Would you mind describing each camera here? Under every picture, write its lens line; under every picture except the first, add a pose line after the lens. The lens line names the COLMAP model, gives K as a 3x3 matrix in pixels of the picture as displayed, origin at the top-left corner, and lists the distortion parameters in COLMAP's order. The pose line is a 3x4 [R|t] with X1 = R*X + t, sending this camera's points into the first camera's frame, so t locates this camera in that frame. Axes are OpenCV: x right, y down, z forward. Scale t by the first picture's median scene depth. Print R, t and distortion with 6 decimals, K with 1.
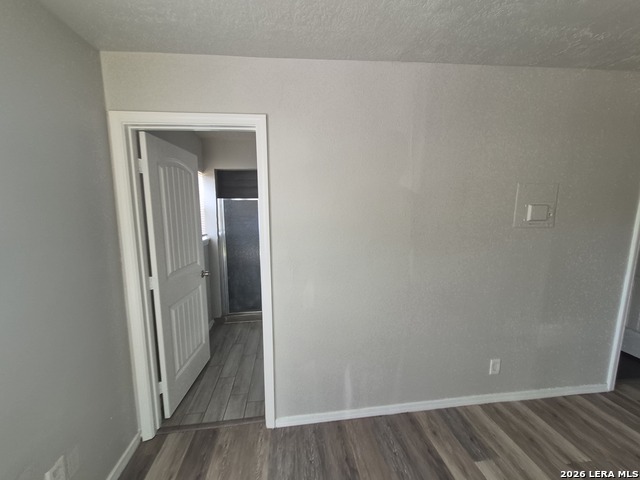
lens RADIAL K [[251.2, 0, 316.0], [0, 251.2, 241.2], [0, 0, 1]] dist [0.001953, 0.000216]
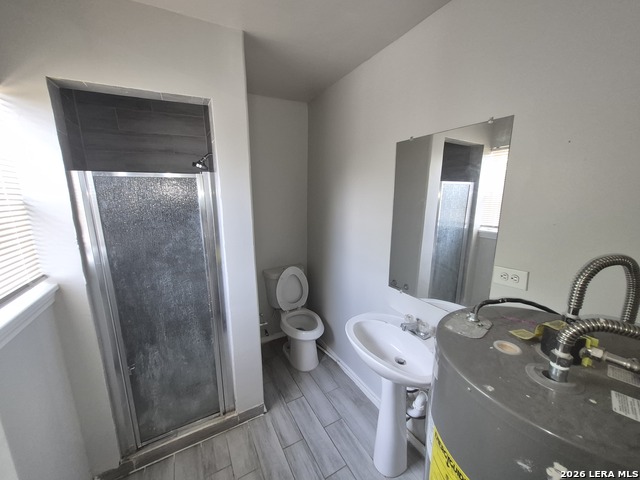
lens RADIAL K [[251.2, 0, 319.7], [0, 251.2, 241.5], [0, 0, 1]] dist [0.001953, 0.000216]
pose [[0.927173, -0.070947, 0.367855, -0.042204], [0.039841, 0.995009, 0.091484, -0.018454], [-0.372510, -0.070166, 0.925372, 0.110340]]
